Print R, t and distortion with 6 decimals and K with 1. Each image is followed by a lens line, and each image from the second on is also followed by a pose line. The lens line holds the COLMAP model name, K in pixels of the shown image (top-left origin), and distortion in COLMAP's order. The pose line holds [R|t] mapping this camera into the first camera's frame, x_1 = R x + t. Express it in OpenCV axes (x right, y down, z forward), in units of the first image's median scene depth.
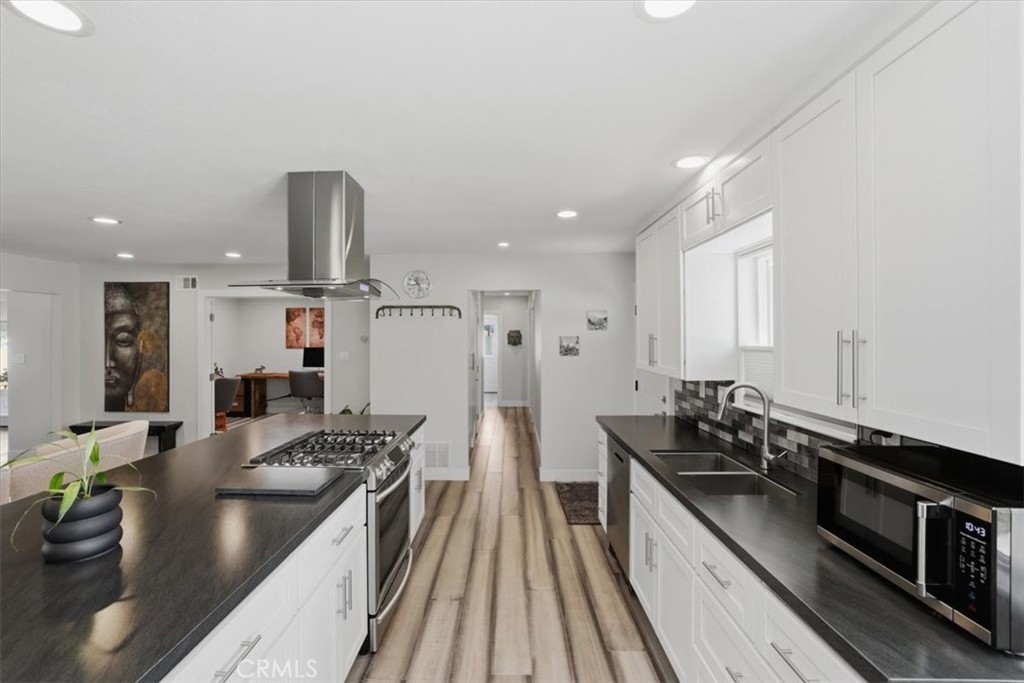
lens RADIAL K [[443.5, 0, 505.0], [0, 443.5, 339.2], [0, 0, 1]] dist [-0.042543, 0.015611]
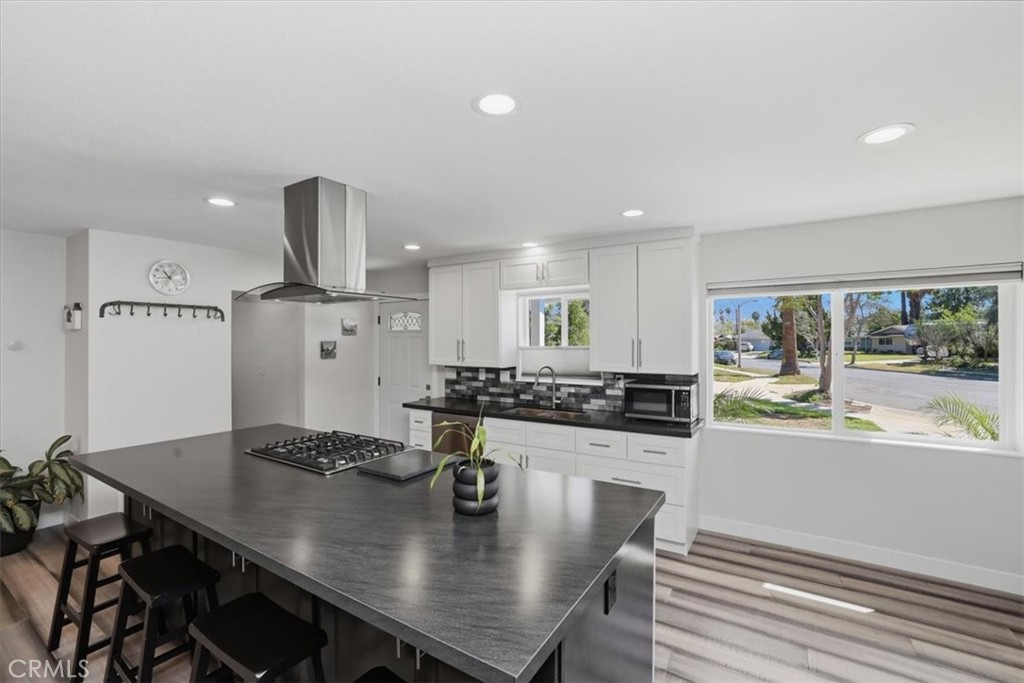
lens RADIAL K [[443.5, 0, 505.0], [0, 443.5, 339.2], [0, 0, 1]] dist [-0.042543, 0.015611]
pose [[0.530052, 0.000443, 0.847965, -1.005262], [0.006636, 0.999967, -0.004670, -0.006585], [-0.847939, 0.008102, 0.530032, 0.101274]]
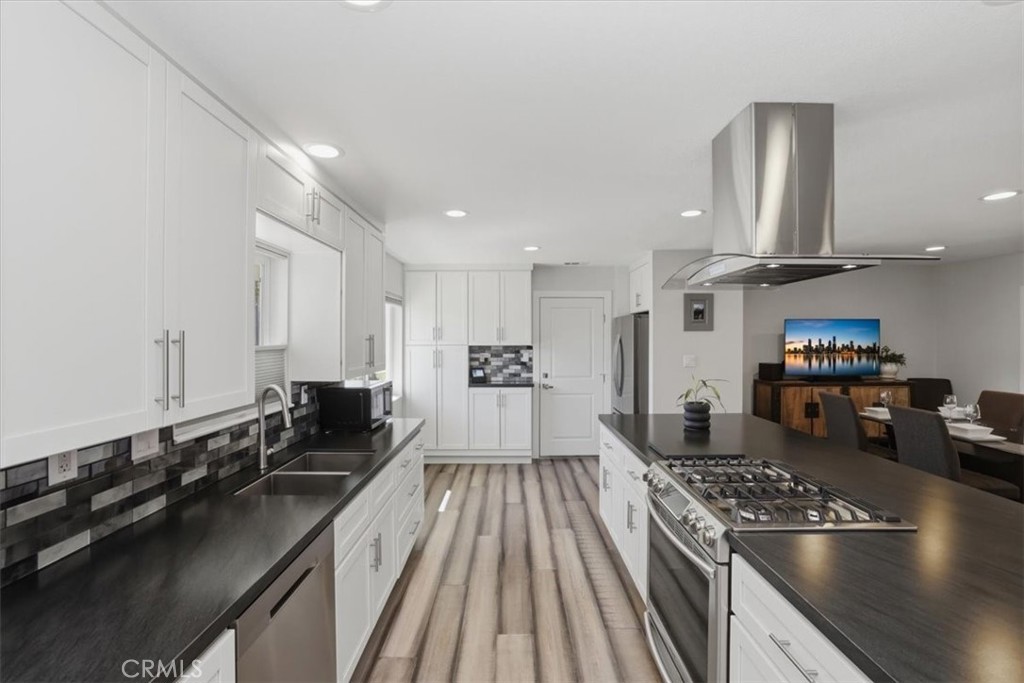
lens RADIAL K [[443.5, 0, 505.0], [0, 443.5, 339.2], [0, 0, 1]] dist [-0.042543, 0.015611]
pose [[-1.000000, -0.000050, -0.000087, 0.032676], [-0.000050, 0.999966, 0.008192, -0.007659], [0.000086, 0.008192, -0.999966, 1.653724]]
